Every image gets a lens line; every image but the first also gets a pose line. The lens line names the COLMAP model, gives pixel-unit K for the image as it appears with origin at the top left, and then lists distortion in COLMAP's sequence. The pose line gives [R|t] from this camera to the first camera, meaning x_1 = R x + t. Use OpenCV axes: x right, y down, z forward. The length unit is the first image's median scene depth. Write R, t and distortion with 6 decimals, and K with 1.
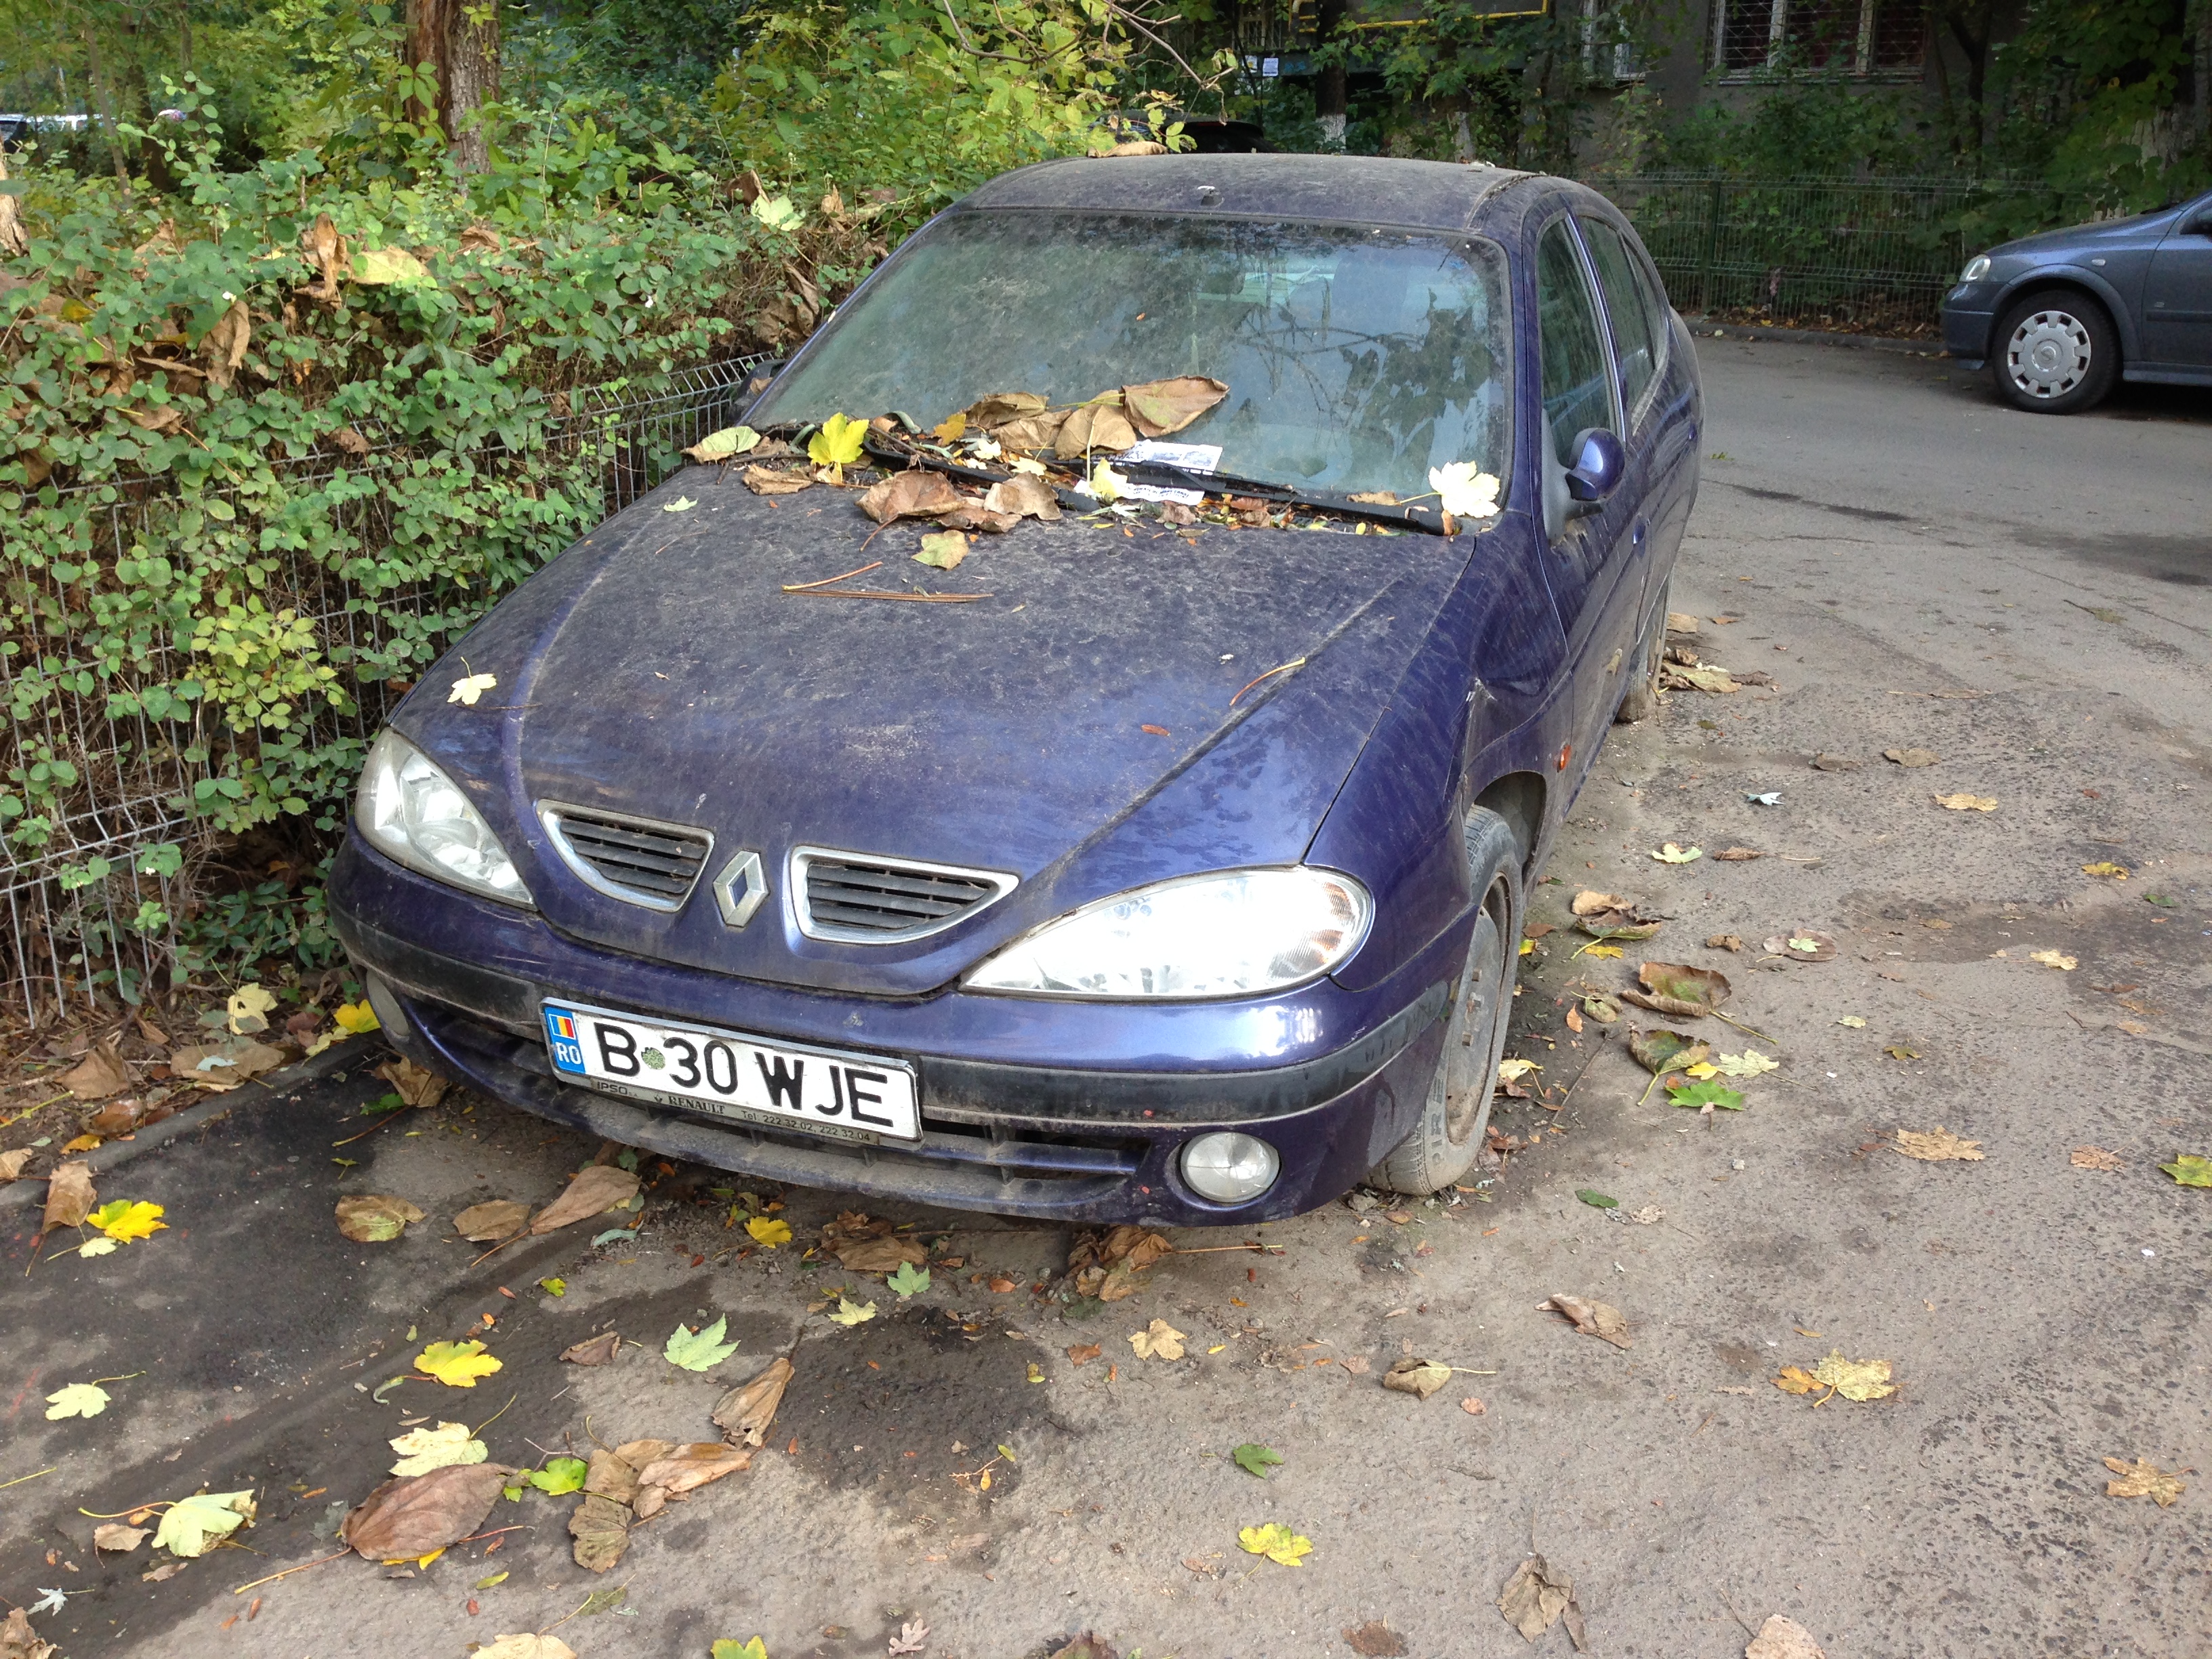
lens RADIAL K [[1985.7, 0, 1106.0], [0, 1985.7, 829.5], [0, 0, 1]] dist [0.155737, -0.249924]
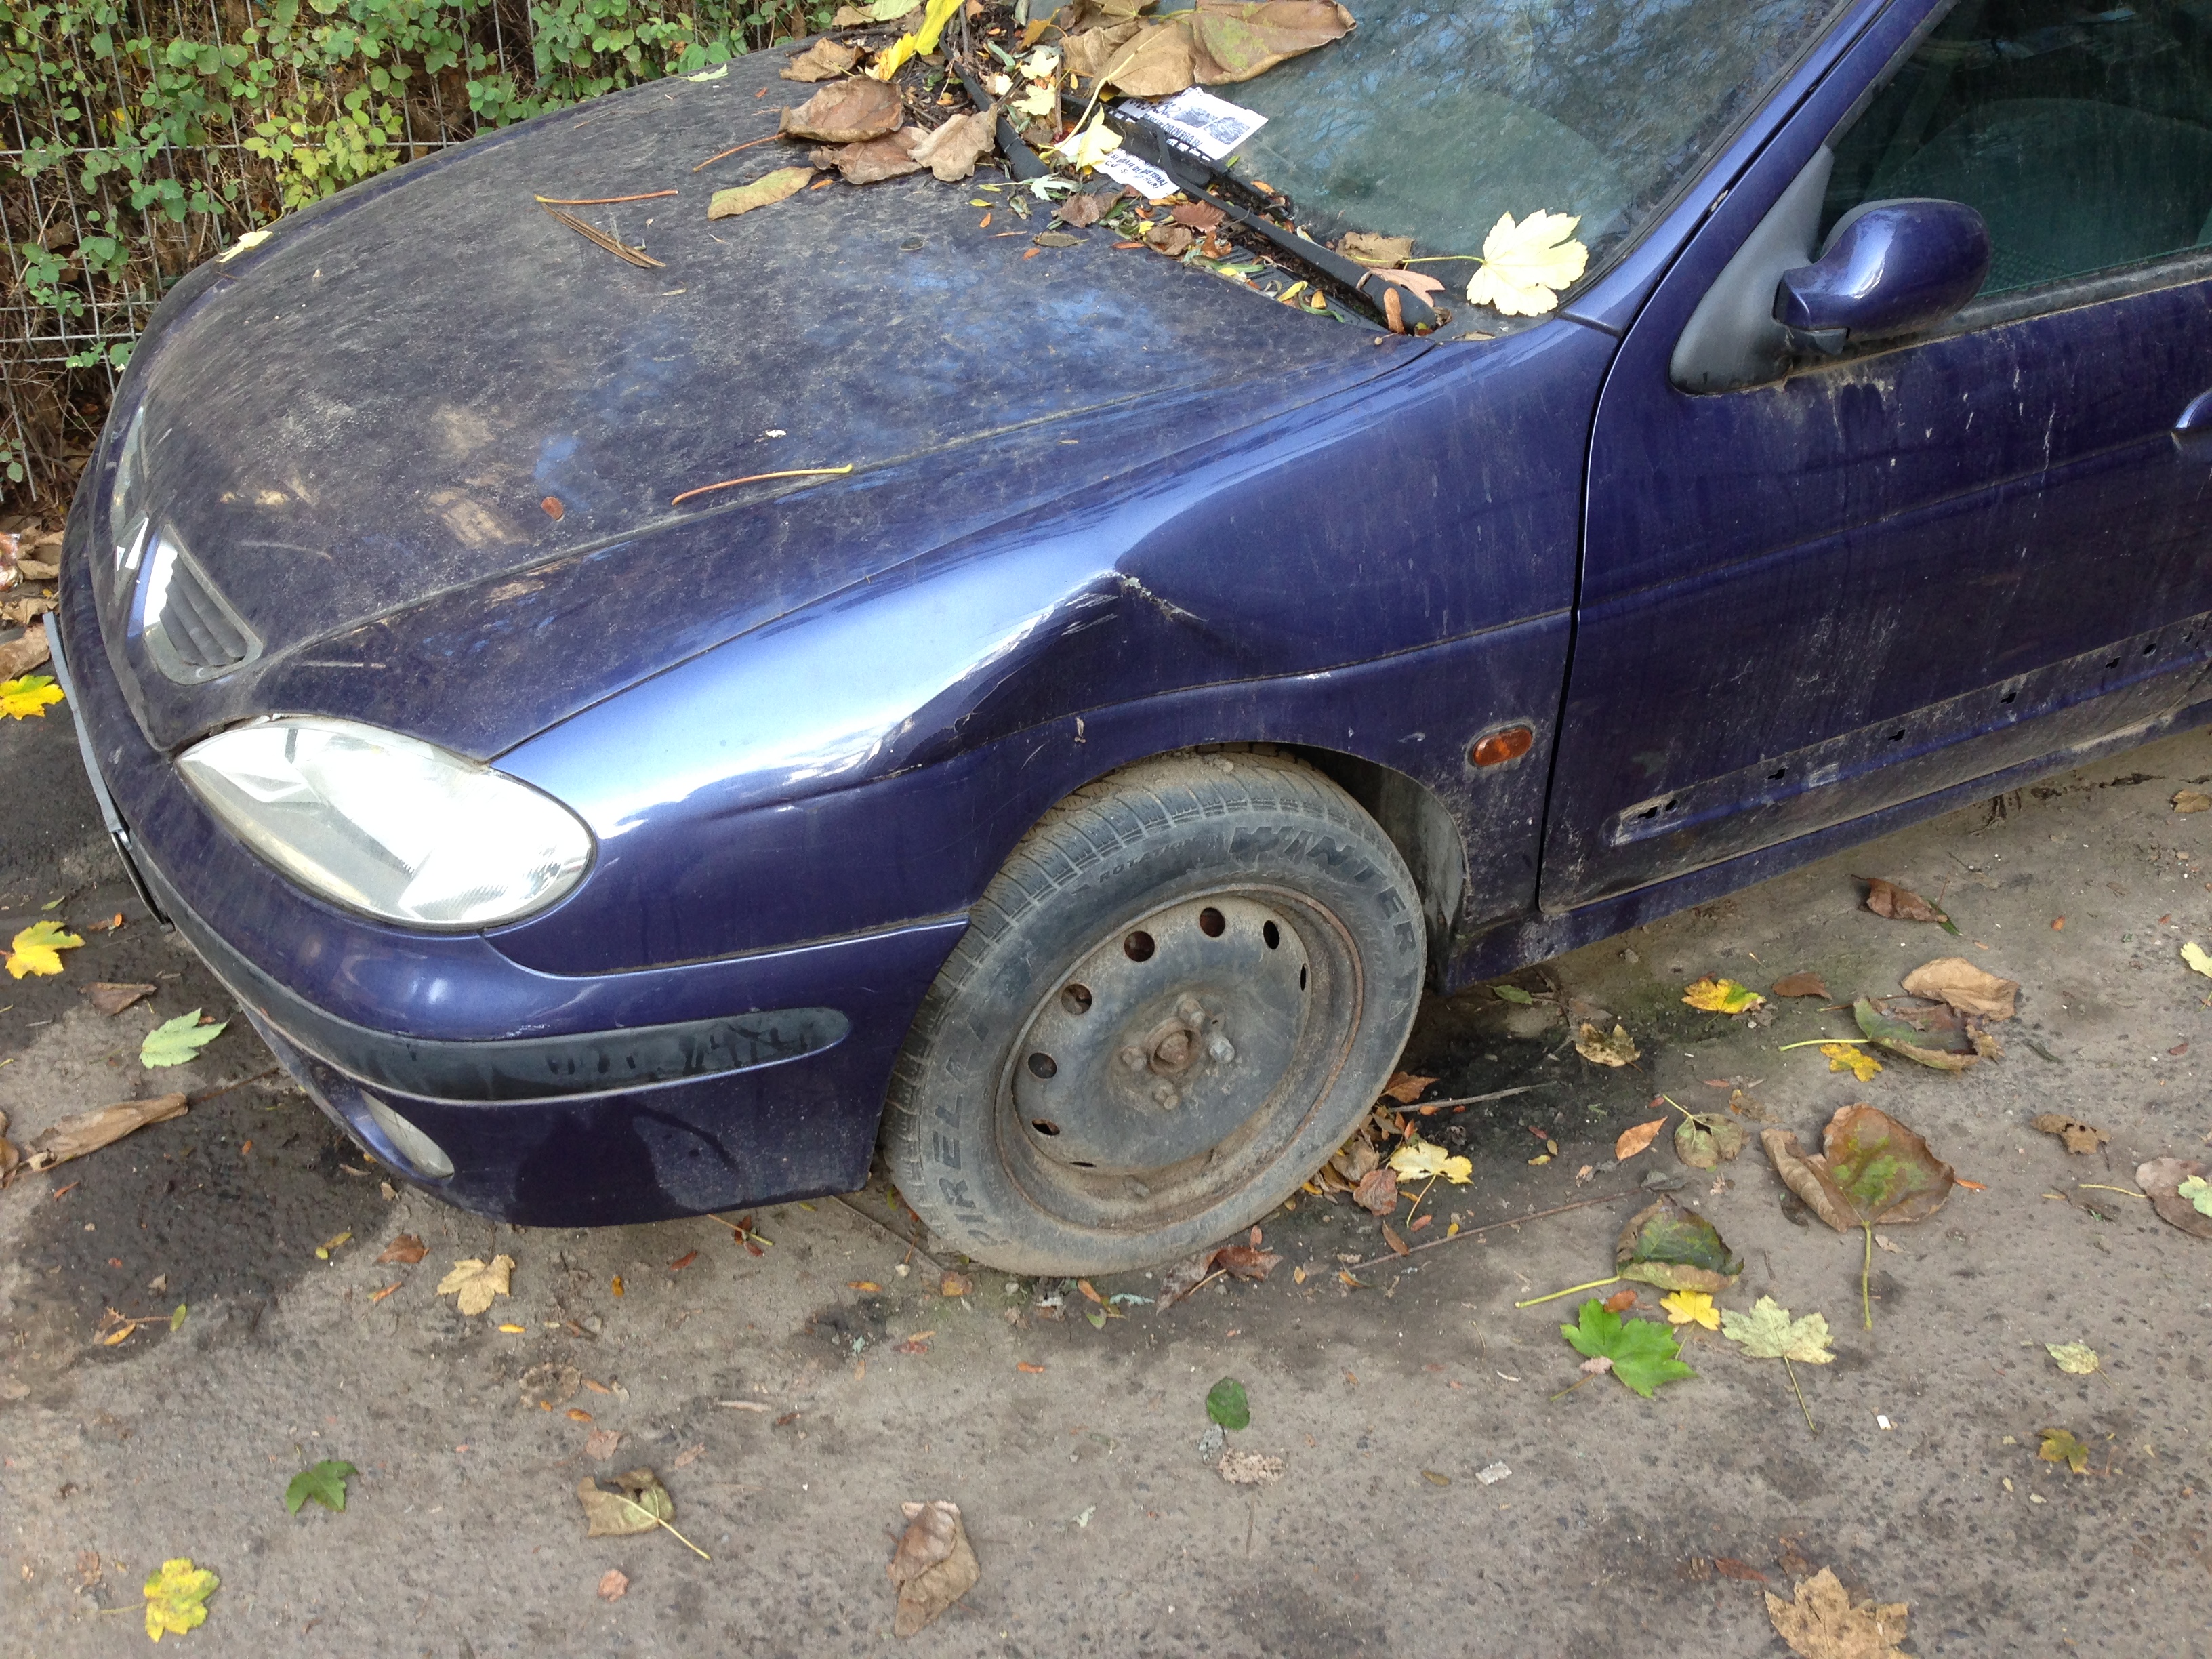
lens RADIAL K [[1985.7, 0, 1106.0], [0, 1985.7, 829.5], [0, 0, 1]] dist [0.155737, -0.249924]
pose [[0.765152, 0.359917, -0.533855, 0.558029], [-0.247948, 0.929930, 0.271572, -0.175762], [0.594192, -0.075426, 0.800779, 0.531162]]
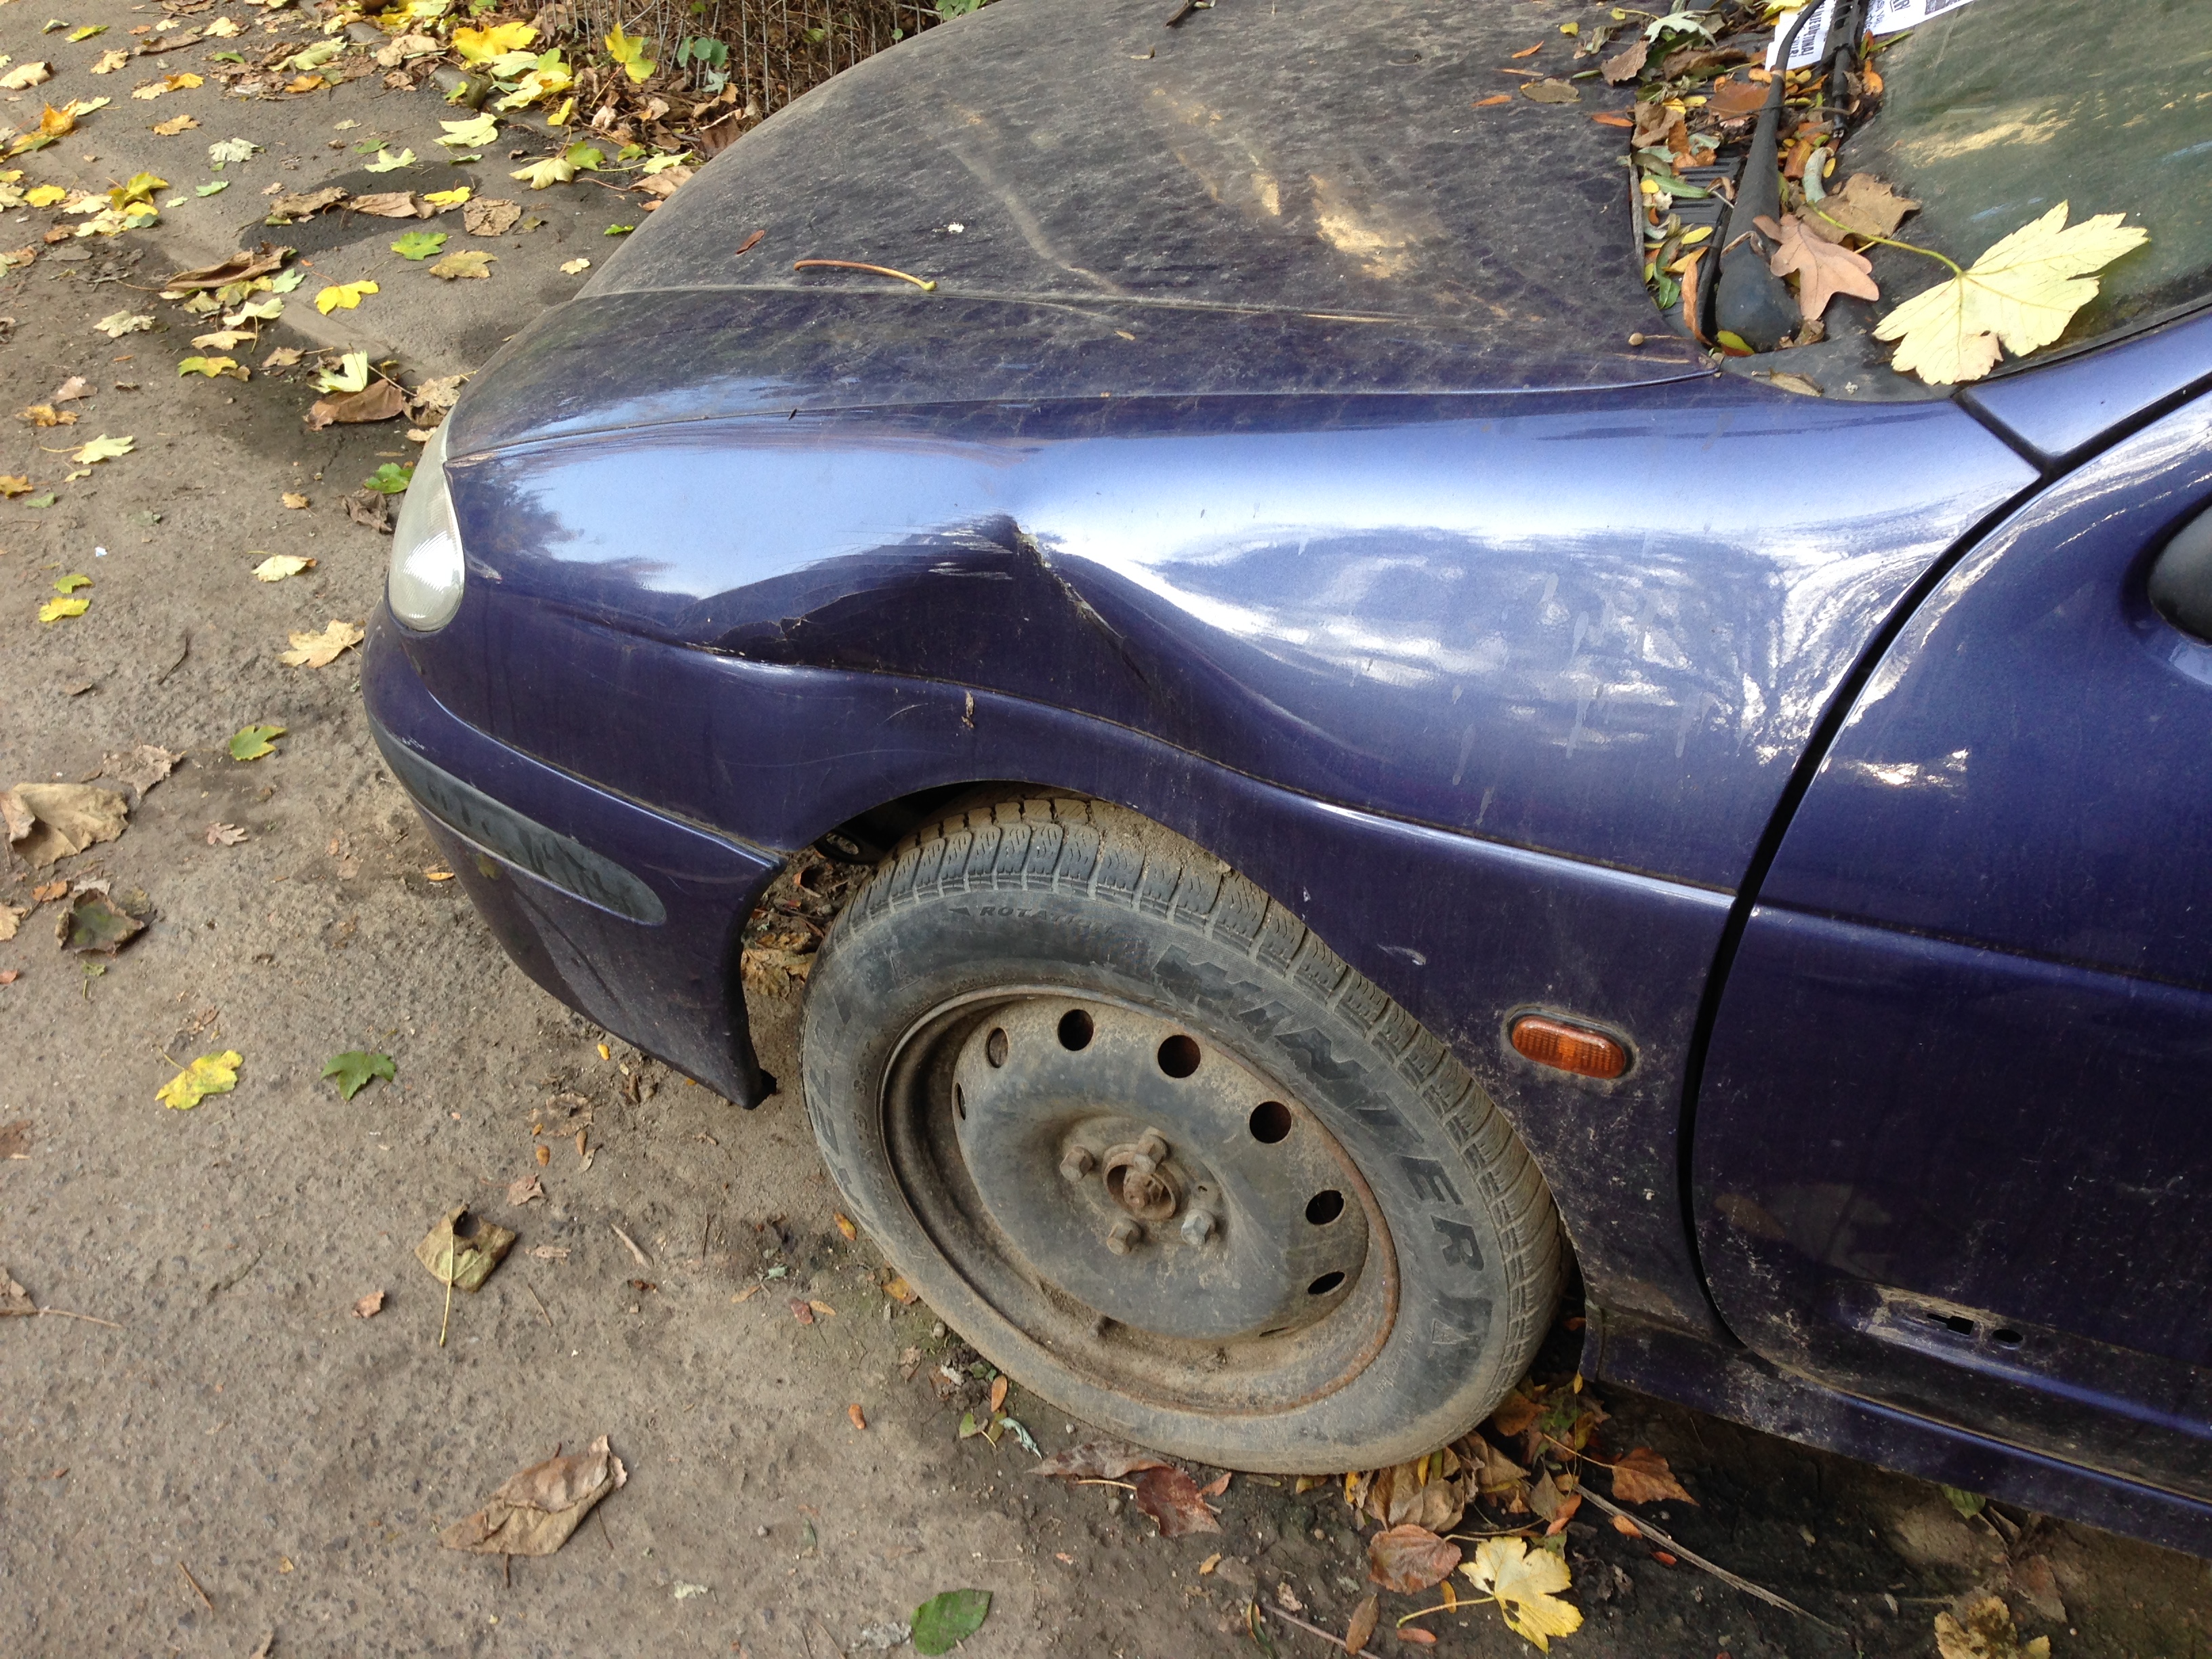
lens RADIAL K [[1985.7, 0, 1106.0], [0, 1985.7, 829.5], [0, 0, 1]] dist [0.155737, -0.249924]
pose [[-0.023719, 0.600205, -0.799494, 0.593310], [-0.341105, 0.746870, 0.570818, -0.293664], [0.939726, 0.286251, 0.187018, 1.012380]]
